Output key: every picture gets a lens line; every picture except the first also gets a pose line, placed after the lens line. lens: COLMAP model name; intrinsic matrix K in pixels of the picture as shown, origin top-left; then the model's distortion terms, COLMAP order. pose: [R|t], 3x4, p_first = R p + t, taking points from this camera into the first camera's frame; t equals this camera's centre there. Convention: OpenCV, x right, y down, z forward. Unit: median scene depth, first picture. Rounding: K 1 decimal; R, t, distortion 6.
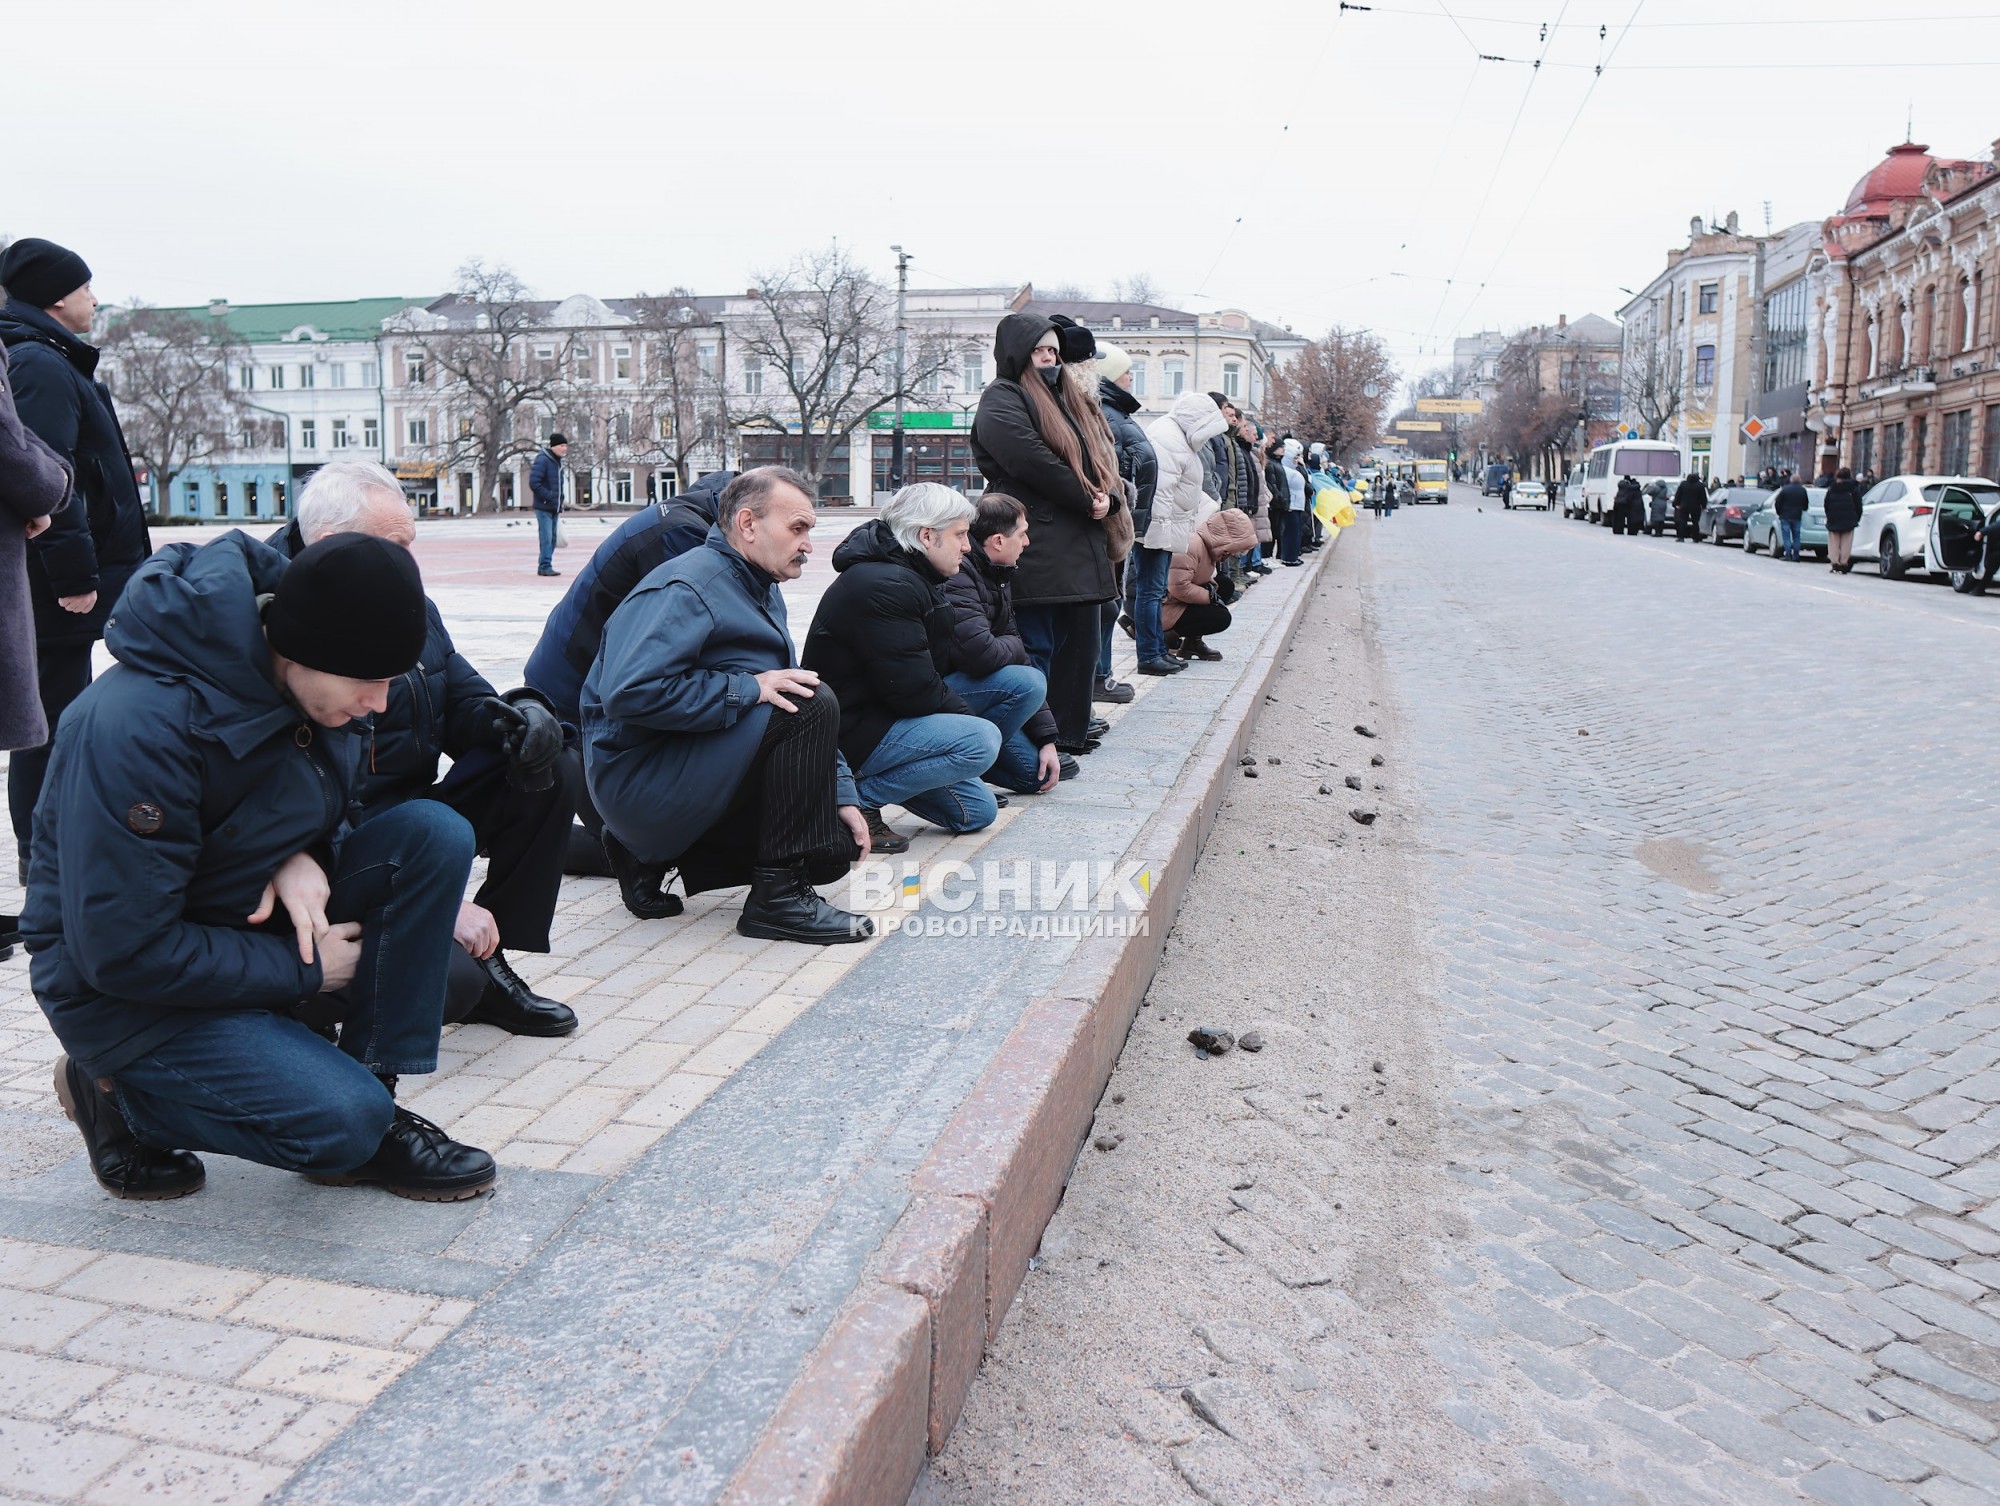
lens RADIAL K [[1674.0, 0, 1001.5], [0, 1674.0, 762.7], [0, 0, 1]] dist [-0.108702, 0.071493]
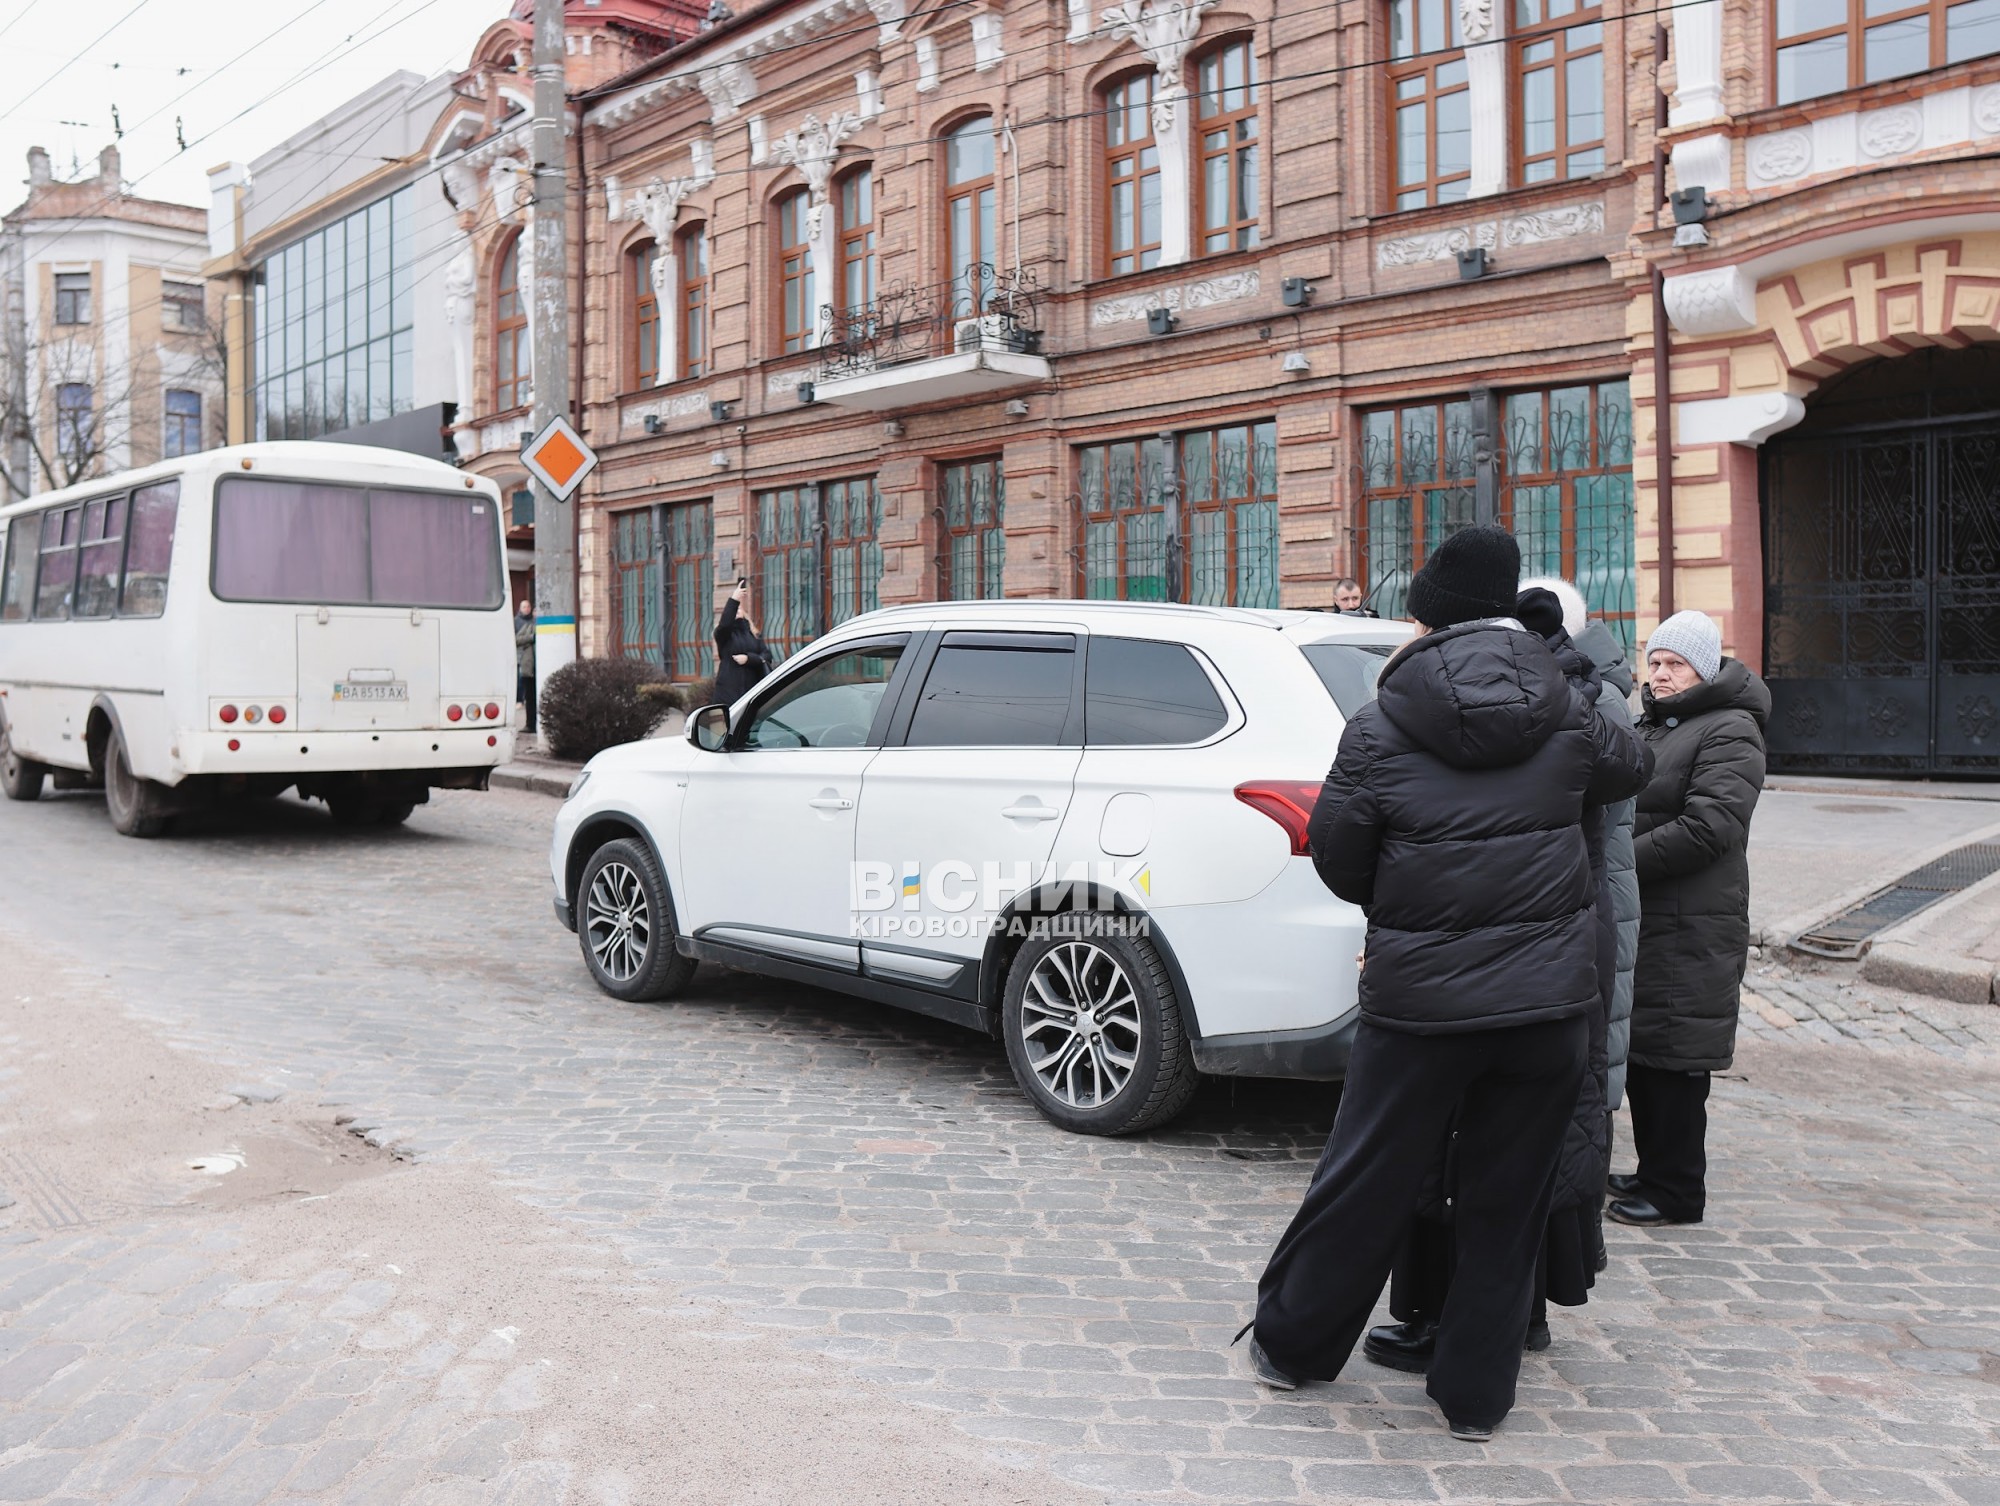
lens RADIAL K [[1674.0, 0, 994.2], [0, 1674.0, 746.5], [0, 0, 1]] dist [-0.108702, 0.071493]
pose [[0.555085, -0.046483, 0.830493, 0.171228], [0.129914, 0.991029, -0.031363, -0.091803], [-0.821585, 0.125302, 0.556145, 0.539253]]
